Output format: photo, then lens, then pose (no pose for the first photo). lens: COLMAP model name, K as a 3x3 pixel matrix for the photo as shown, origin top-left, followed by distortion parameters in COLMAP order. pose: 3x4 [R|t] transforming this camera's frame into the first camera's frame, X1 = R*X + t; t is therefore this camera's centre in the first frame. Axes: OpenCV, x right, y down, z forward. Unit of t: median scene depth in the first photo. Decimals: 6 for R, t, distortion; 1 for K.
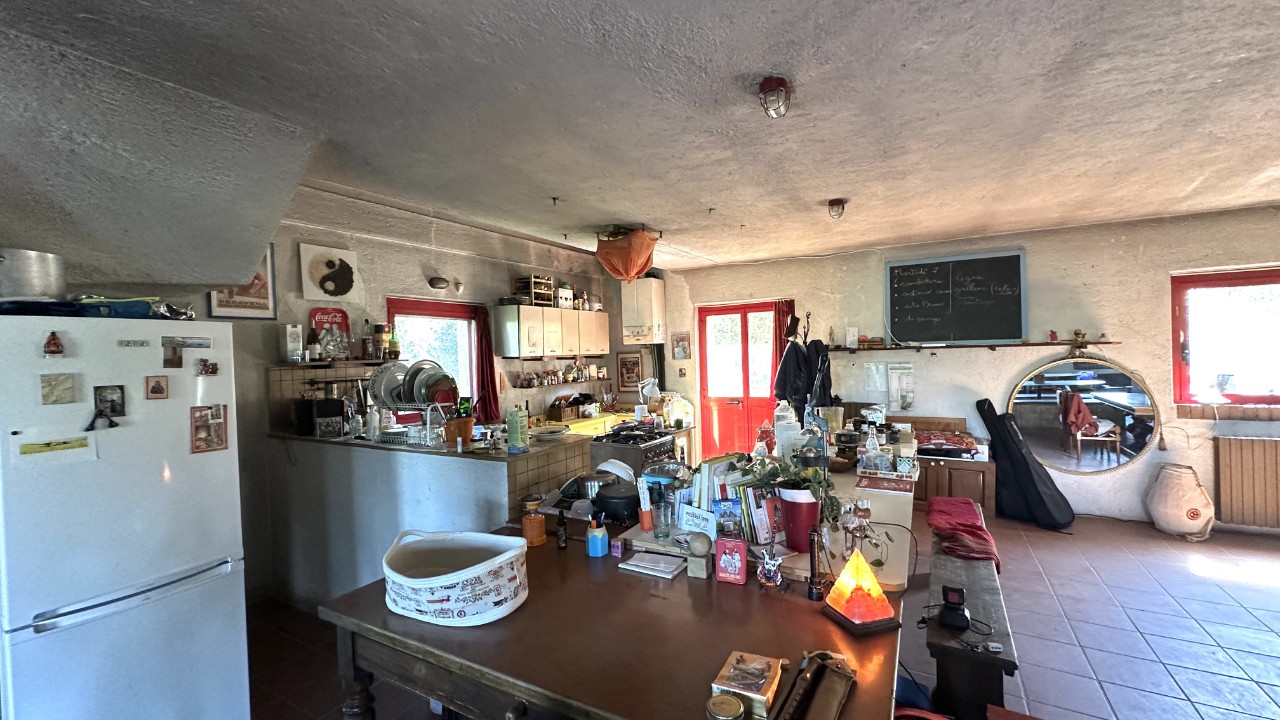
lens RADIAL K [[507.1, 0, 641.8], [0, 507.1, 356.7], [0, 0, 1]] dist [0.001418, -0.000160]
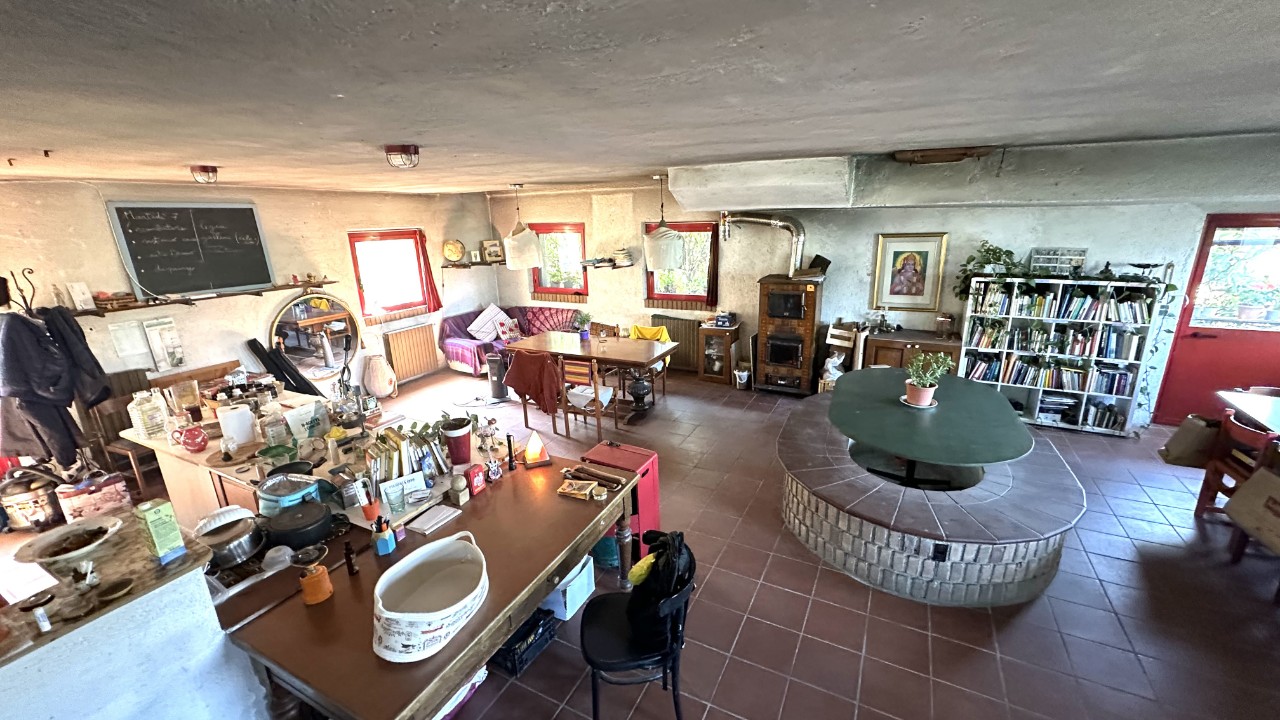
lens RADIAL K [[507.1, 0, 639.3], [0, 507.1, 361.6], [0, 0, 1]] dist [0.001418, -0.000160]
pose [[-0.029742, -0.248221, 0.968247, -0.456994], [0.032177, 0.967936, 0.249129, -0.122128], [-0.999040, 0.038565, -0.020801, 0.172459]]
